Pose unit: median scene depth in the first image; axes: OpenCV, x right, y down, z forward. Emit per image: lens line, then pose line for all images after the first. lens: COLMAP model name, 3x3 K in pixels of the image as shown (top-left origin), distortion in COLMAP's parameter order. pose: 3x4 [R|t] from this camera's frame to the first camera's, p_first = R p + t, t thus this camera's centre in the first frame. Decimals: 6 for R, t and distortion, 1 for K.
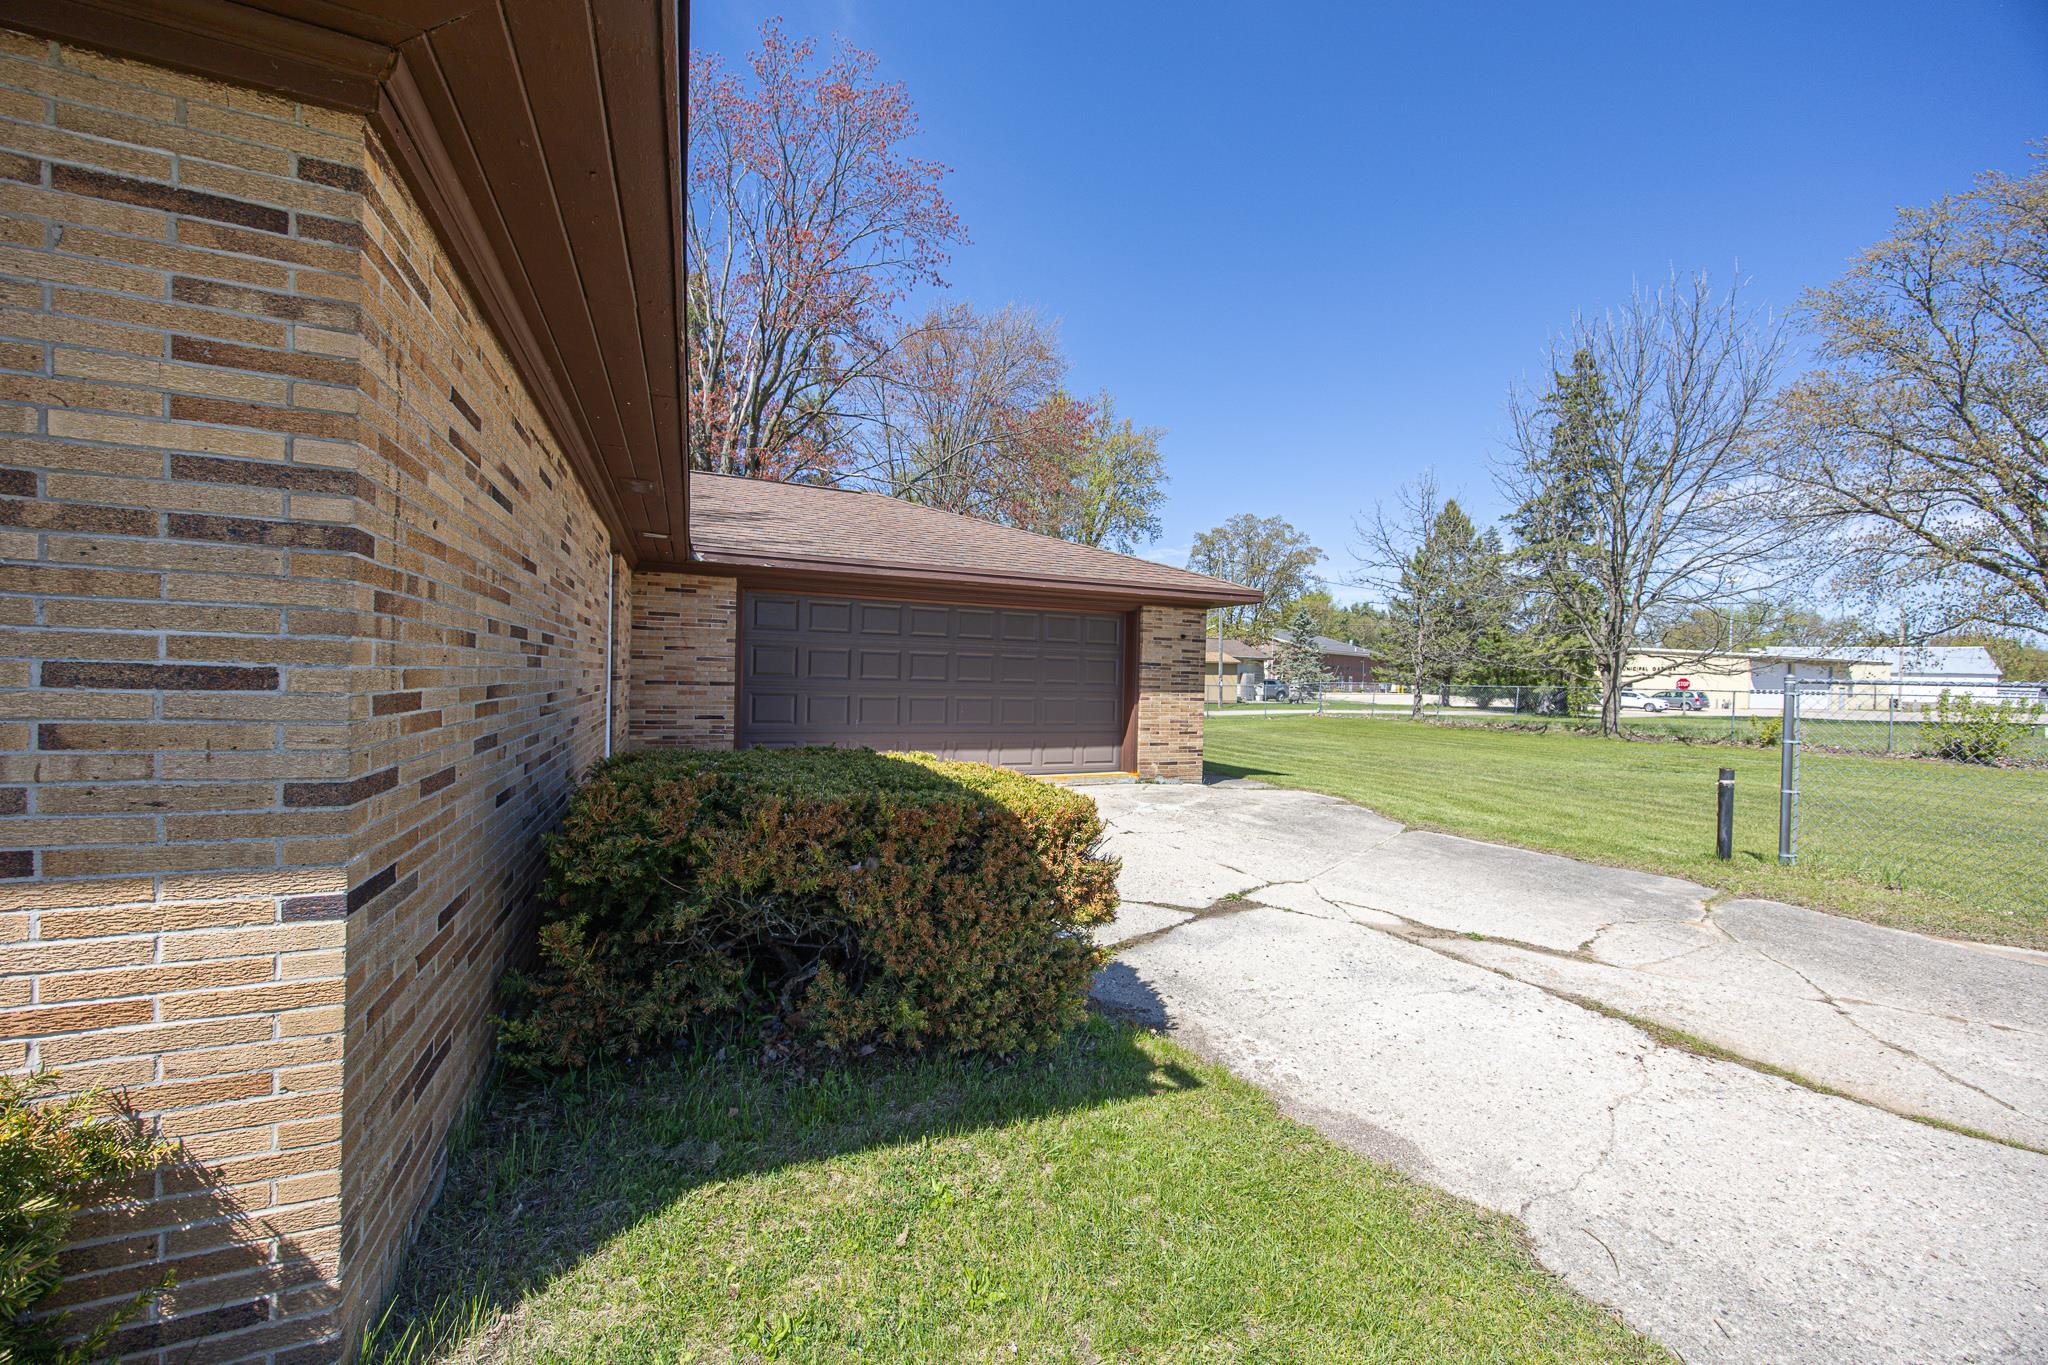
lens RADIAL K [[781.7, 0, 1023.1], [0, 781.7, 689.7], [0, 0, 1]] dist [0.002440, -0.000197]
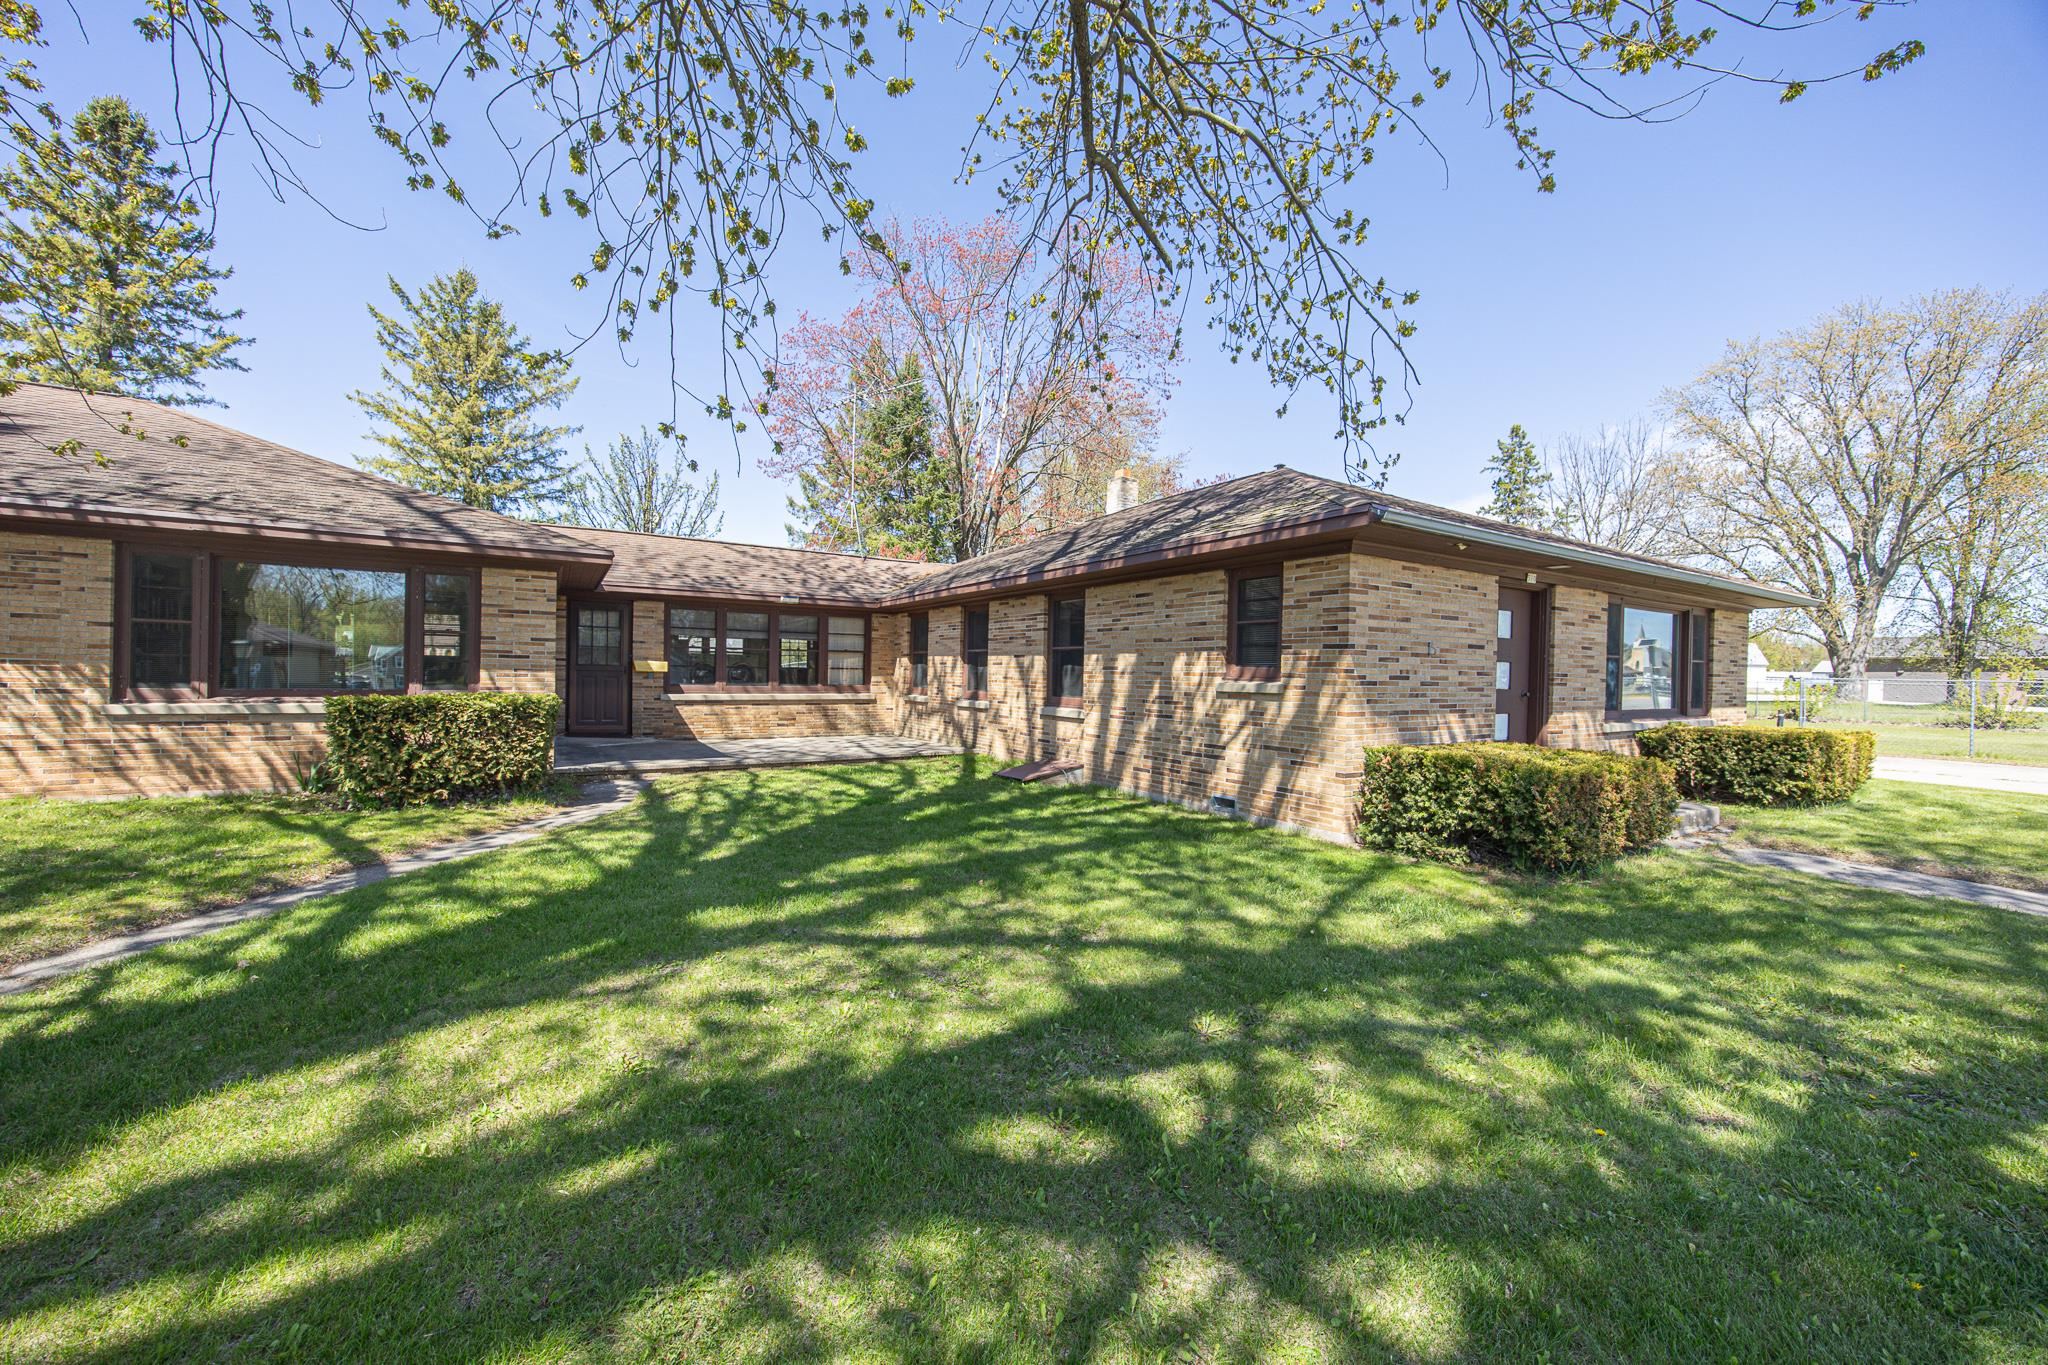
lens RADIAL K [[781.7, 0, 1027.0], [0, 781.7, 681.9], [0, 0, 1]] dist [0.002440, -0.000197]
pose [[0.989093, -0.003988, 0.147238, -0.230314], [0.004072, 0.999992, -0.000270, -0.000069], [-0.147235, 0.000867, 0.989101, -0.142908]]
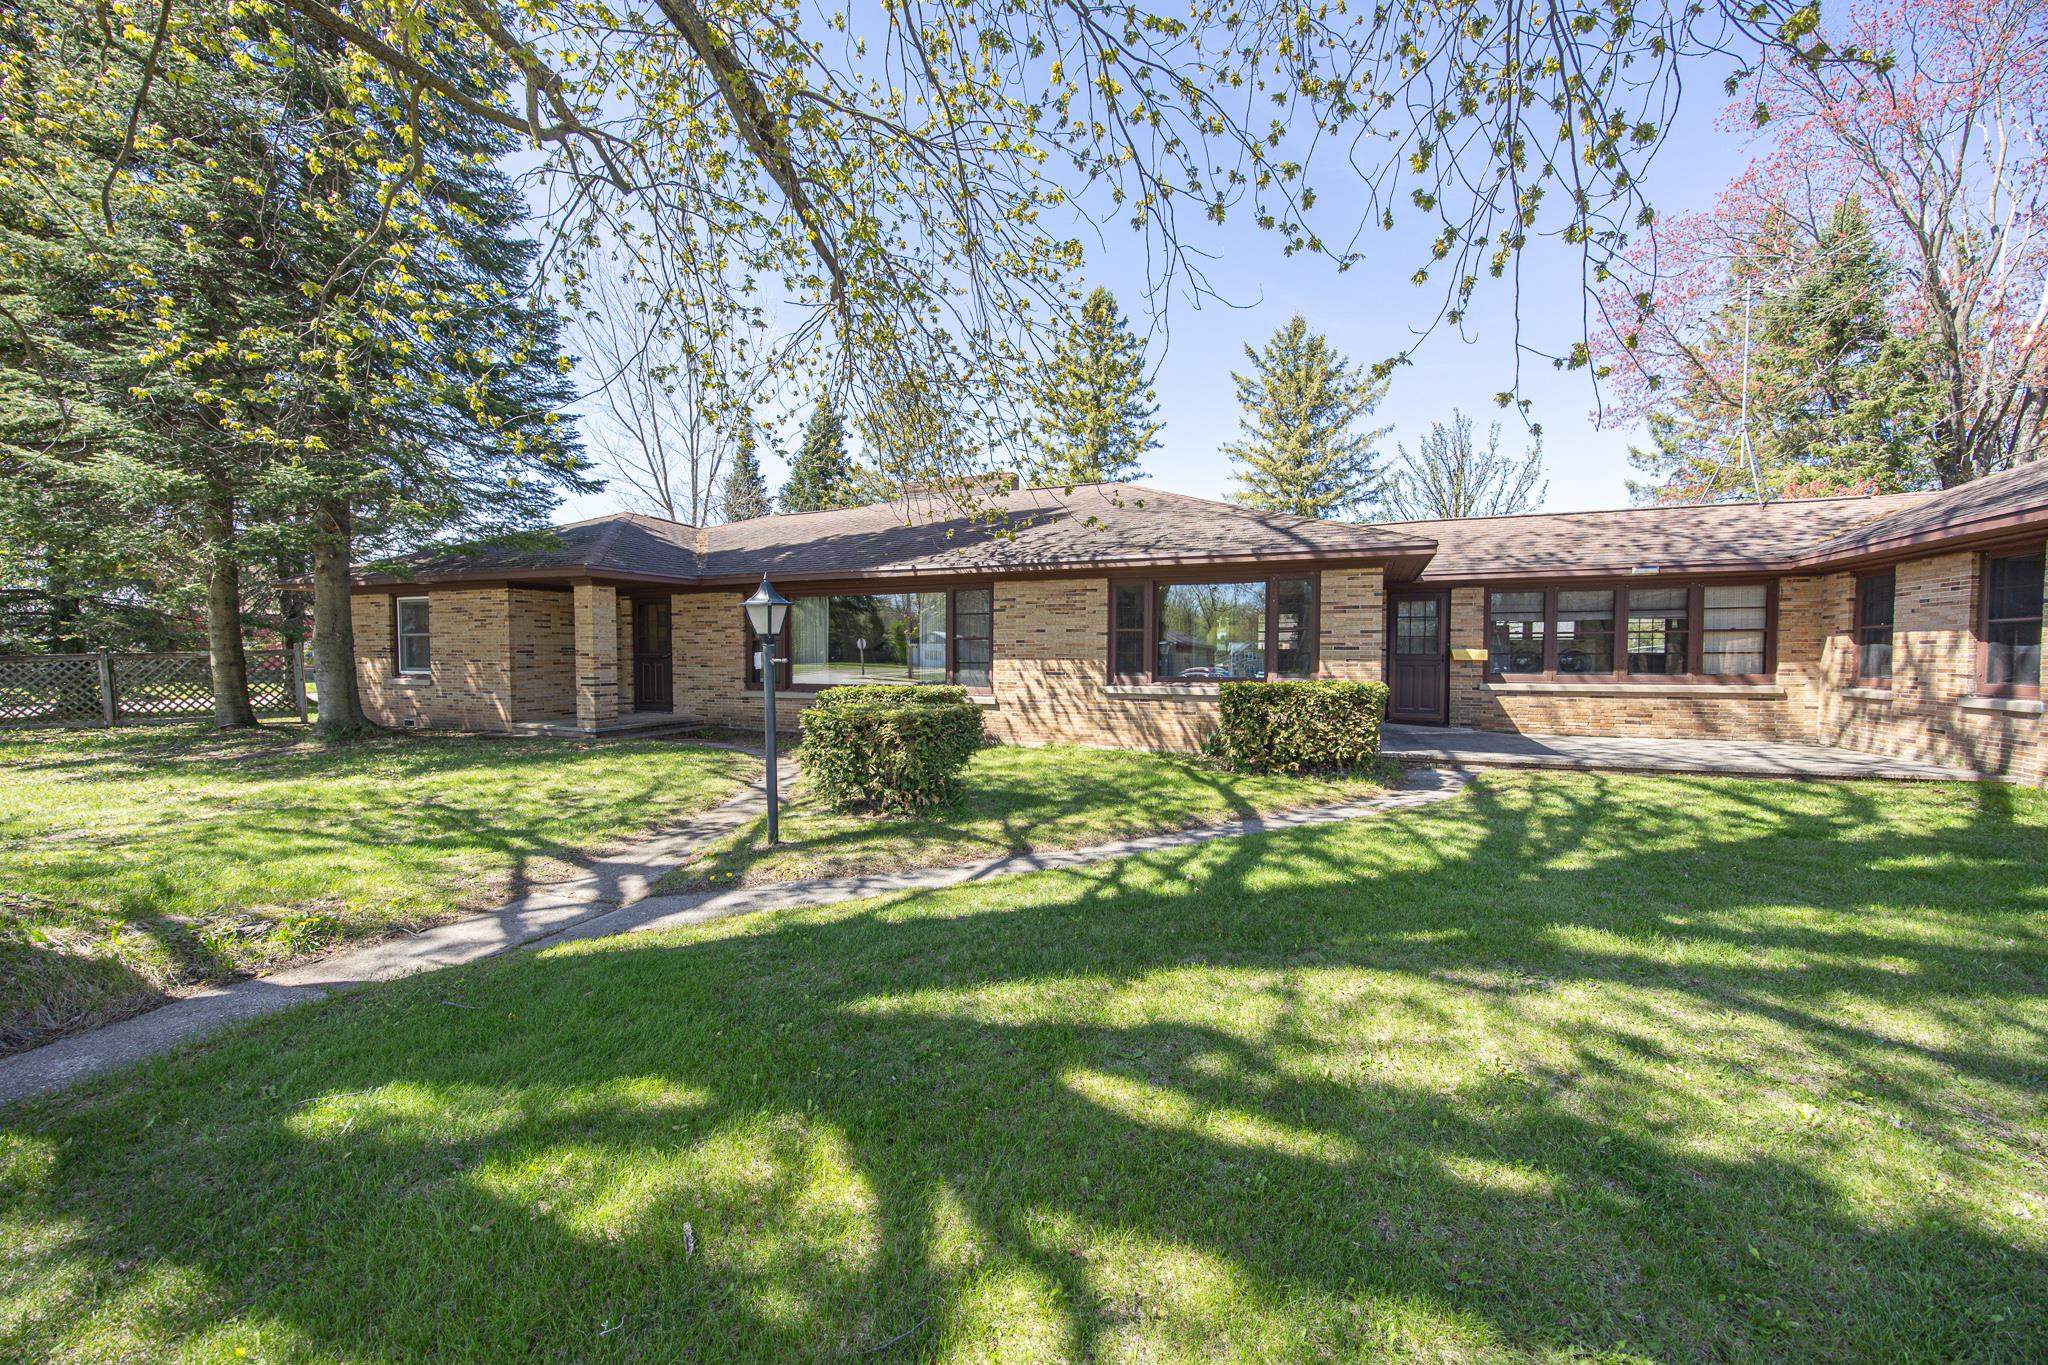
lens RADIAL K [[781.7, 0, 1031.2], [0, 781.7, 679.0], [0, 0, 1]] dist [0.002440, -0.000197]
pose [[0.699942, 0.001303, -0.714198, -0.234087], [0.003771, 0.999978, 0.005520, 0.000025], [0.714190, -0.006557, 0.699922, -0.143585]]
